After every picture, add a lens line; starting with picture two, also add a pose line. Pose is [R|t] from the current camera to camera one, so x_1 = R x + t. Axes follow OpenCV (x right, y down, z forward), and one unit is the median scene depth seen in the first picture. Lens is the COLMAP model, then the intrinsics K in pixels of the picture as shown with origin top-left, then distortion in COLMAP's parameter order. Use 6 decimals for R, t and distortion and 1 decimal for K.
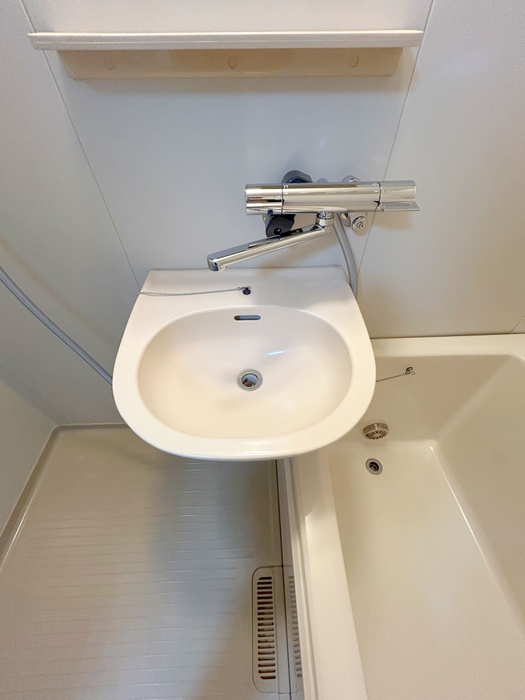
lens RADIAL K [[286.7, 0, 262.5], [0, 286.7, 350.0], [0, 0, 1]] dist [0.000394, 0.000092]
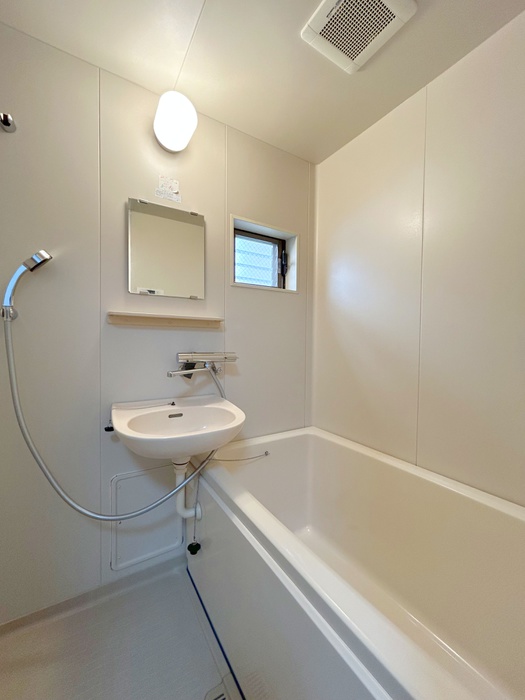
lens RADIAL K [[282.9, 0, 262.5], [0, 282.9, 350.0], [0, 0, 1]] dist [0.000672, 0.000338]
pose [[0.870120, -0.000487, 0.492839, -0.613671], [0.353300, 0.697827, -0.623071, 1.226962], [-0.343613, 0.716267, 0.607365, -0.821807]]
